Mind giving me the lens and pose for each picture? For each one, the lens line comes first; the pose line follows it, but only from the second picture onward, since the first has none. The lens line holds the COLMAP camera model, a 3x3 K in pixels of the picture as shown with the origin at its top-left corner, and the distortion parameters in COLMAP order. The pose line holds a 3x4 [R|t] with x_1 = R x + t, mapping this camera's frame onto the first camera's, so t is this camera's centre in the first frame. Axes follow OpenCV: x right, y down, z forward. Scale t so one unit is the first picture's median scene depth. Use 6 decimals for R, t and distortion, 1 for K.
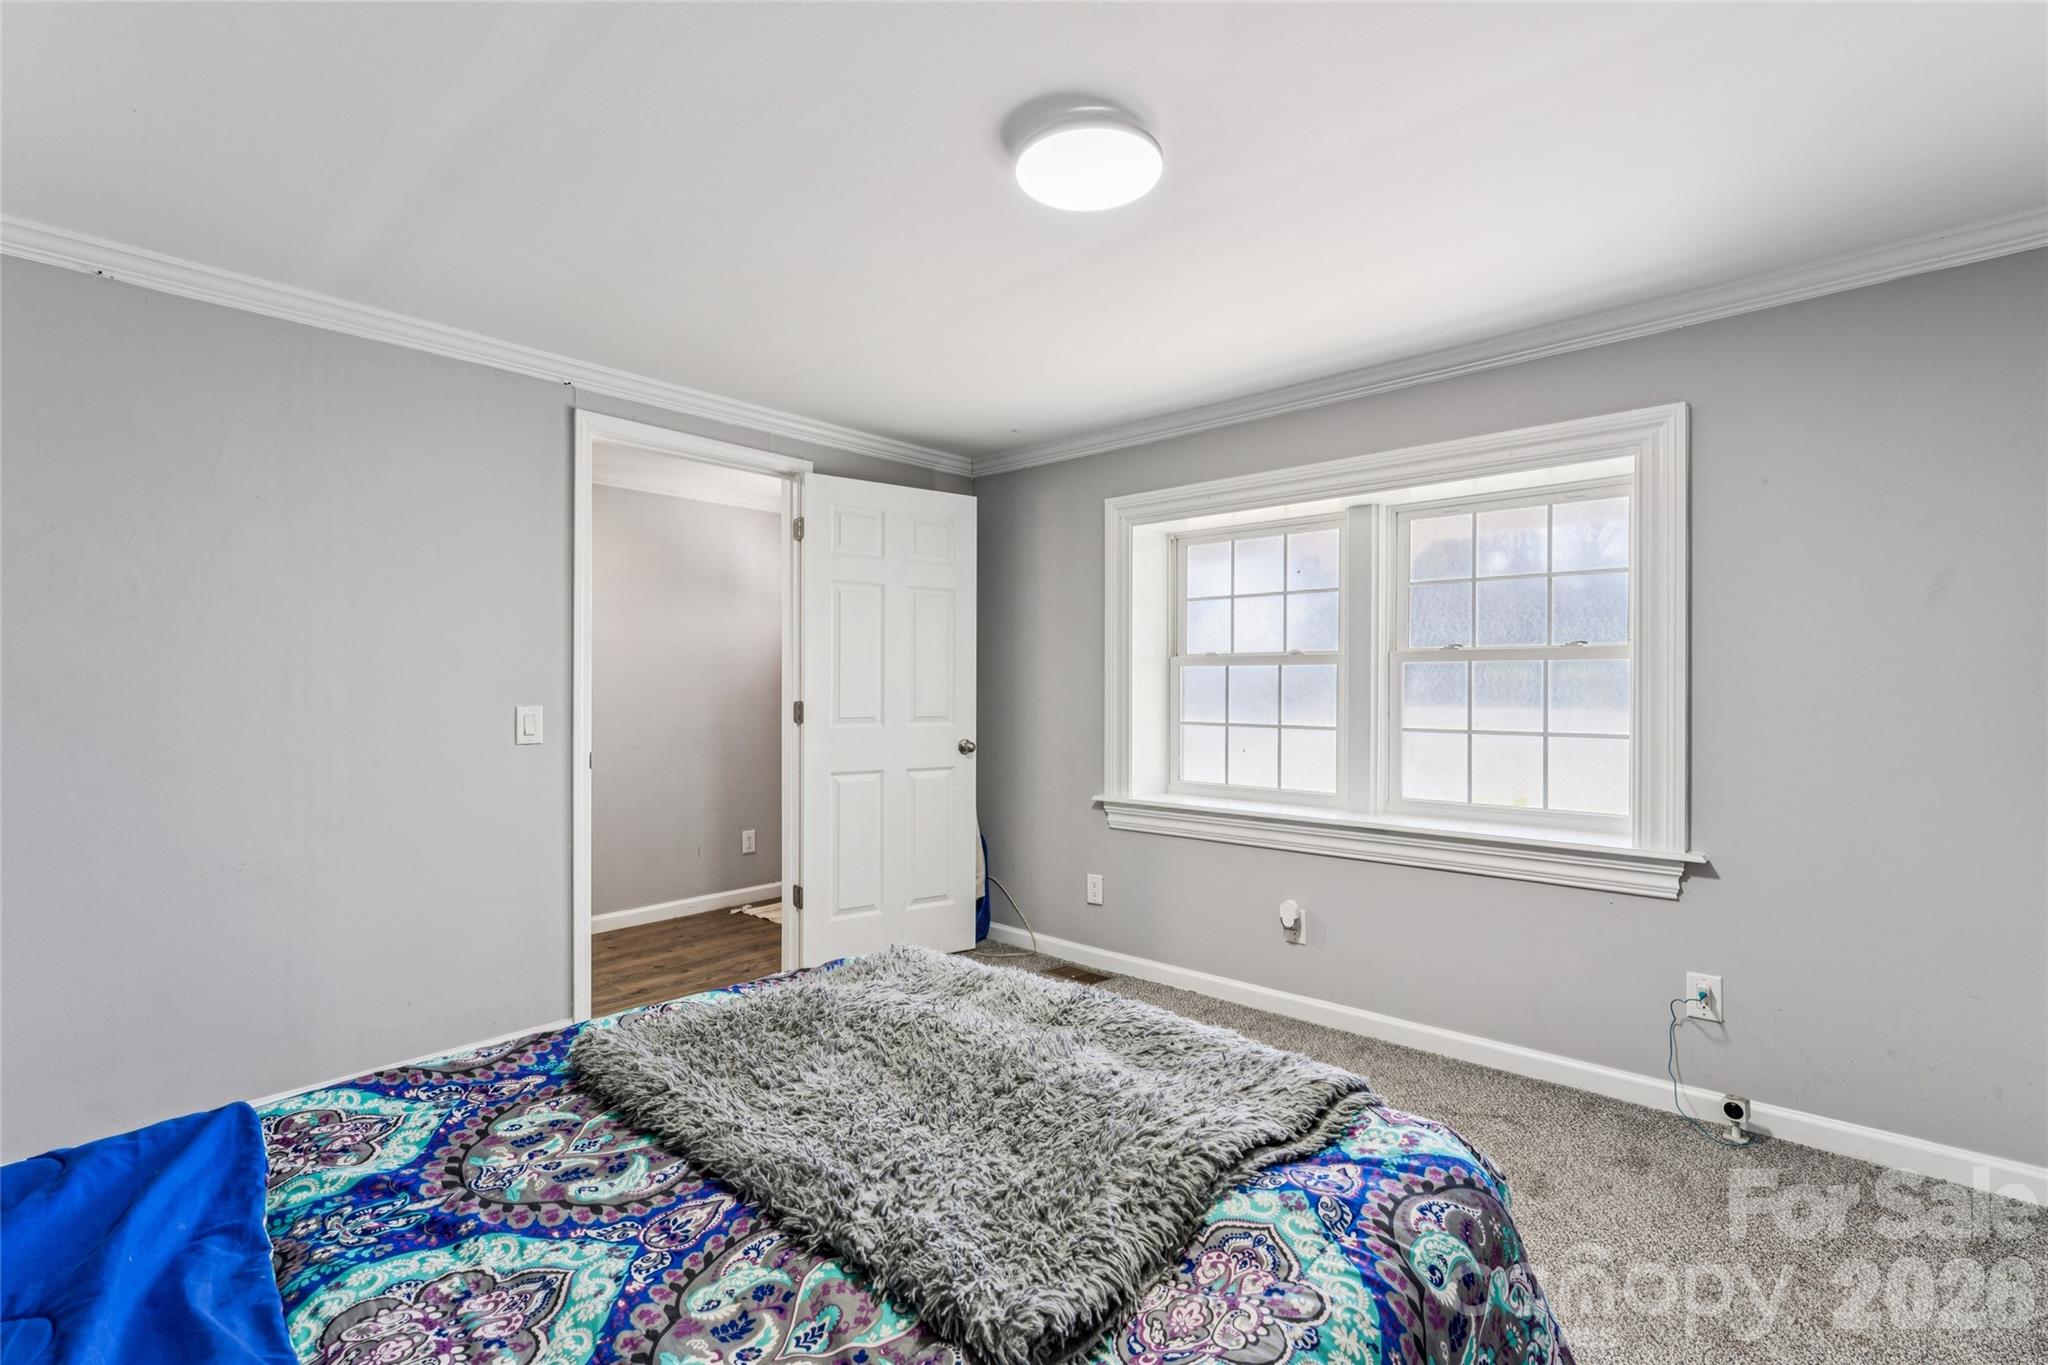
lens RADIAL K [[931.9, 0, 1023.1], [0, 931.9, 686.1], [0, 0, 1]] dist [-0.005107, 0.001339]
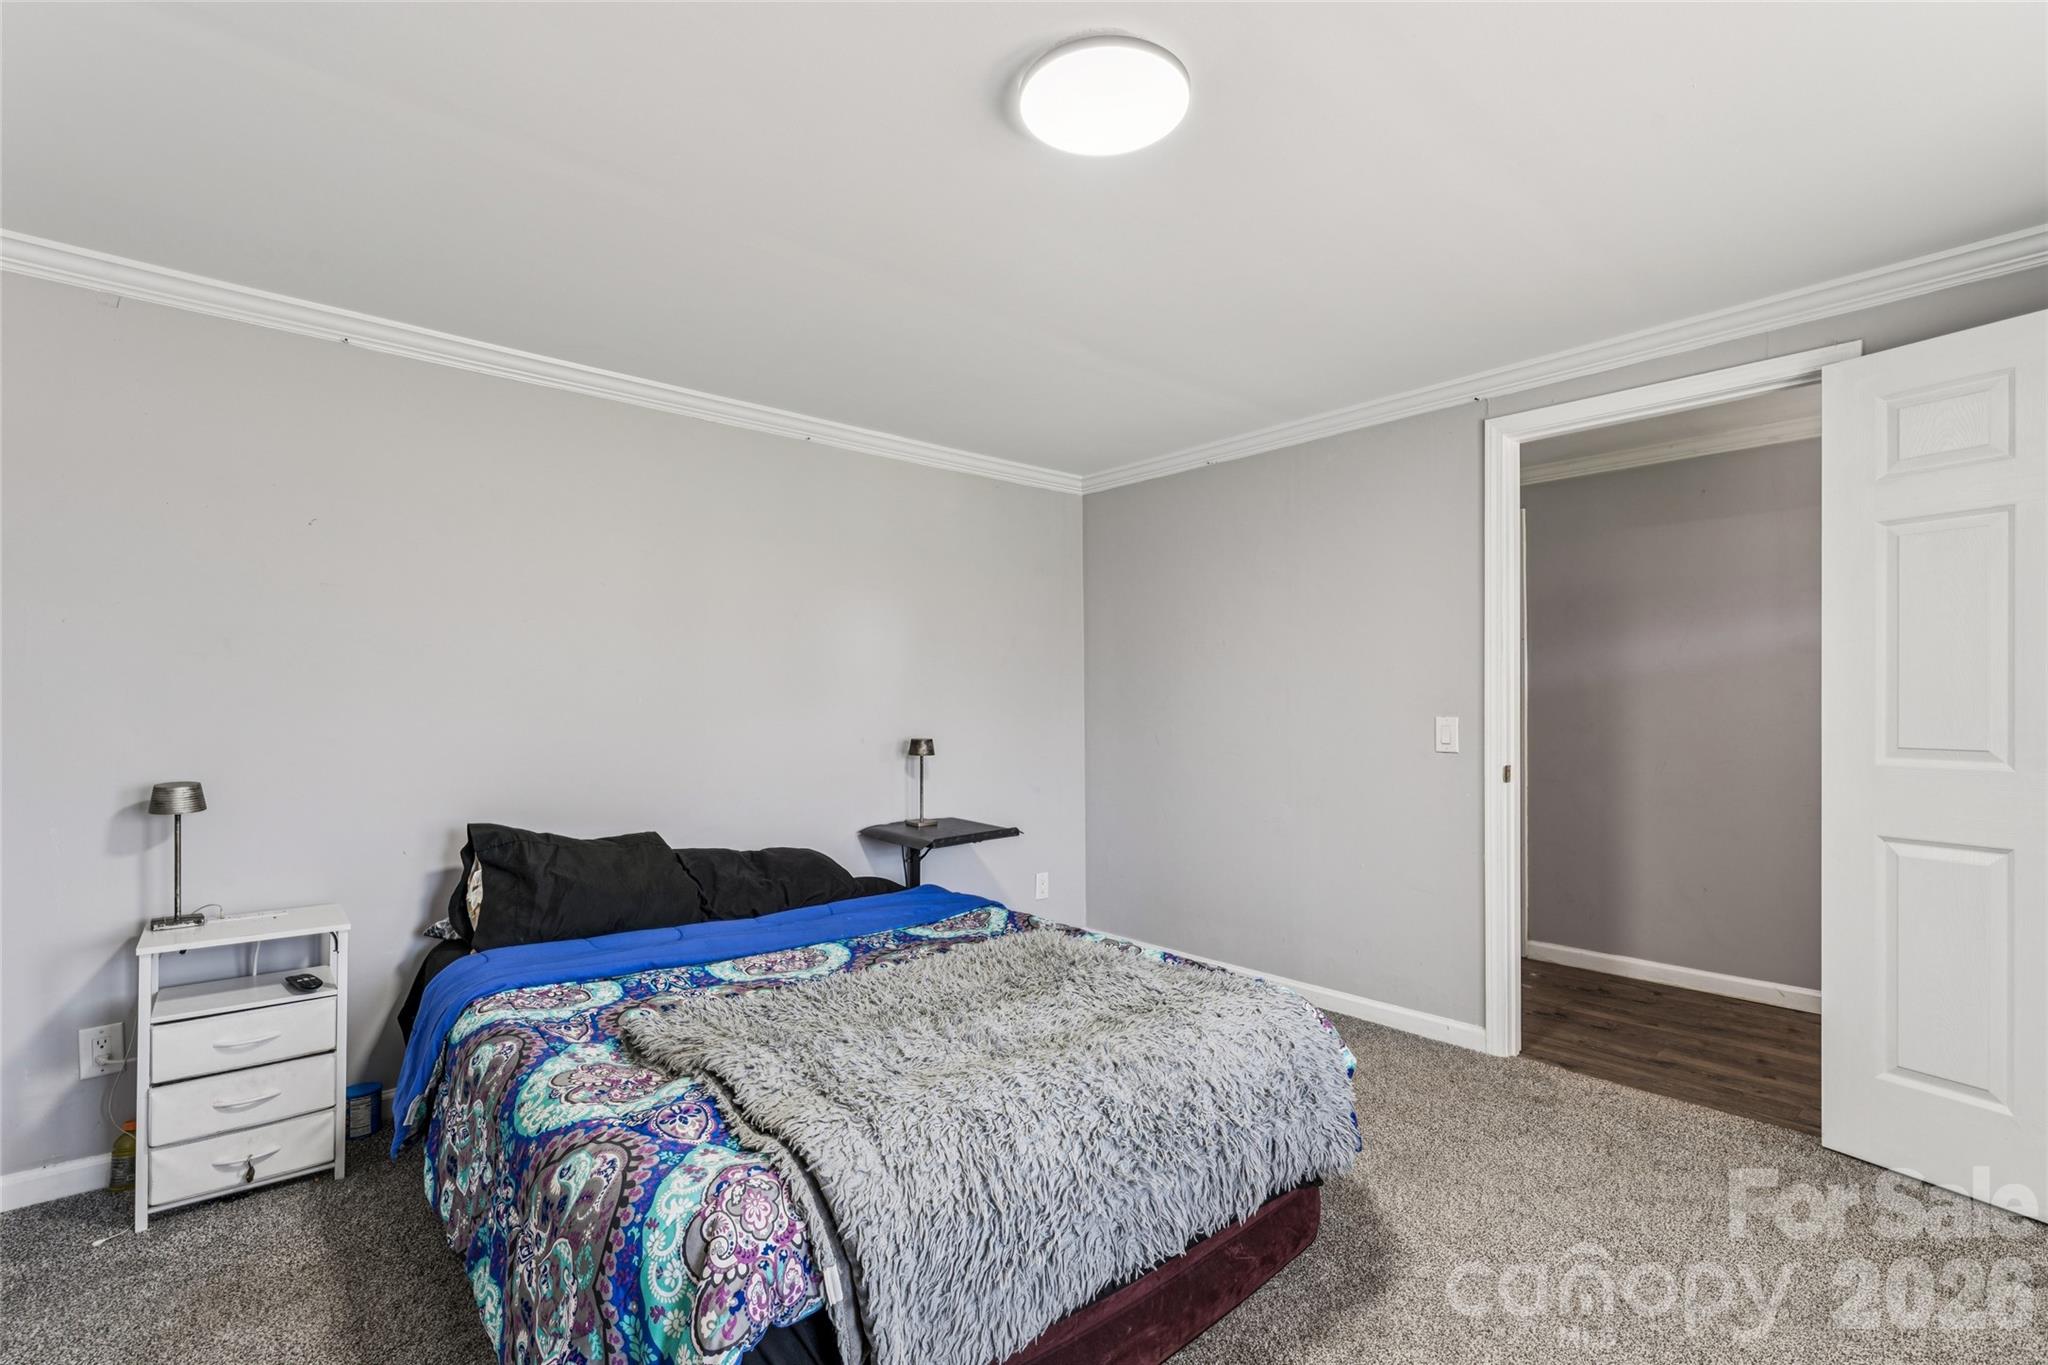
lens RADIAL K [[931.9, 0, 1020.6], [0, 931.9, 696.3], [0, 0, 1]] dist [-0.005107, 0.001339]
pose [[-0.120170, -0.007142, -0.992728, 0.554416], [0.005637, 0.999953, -0.007877, 0.003019], [0.992737, -0.006543, -0.120124, 0.604443]]
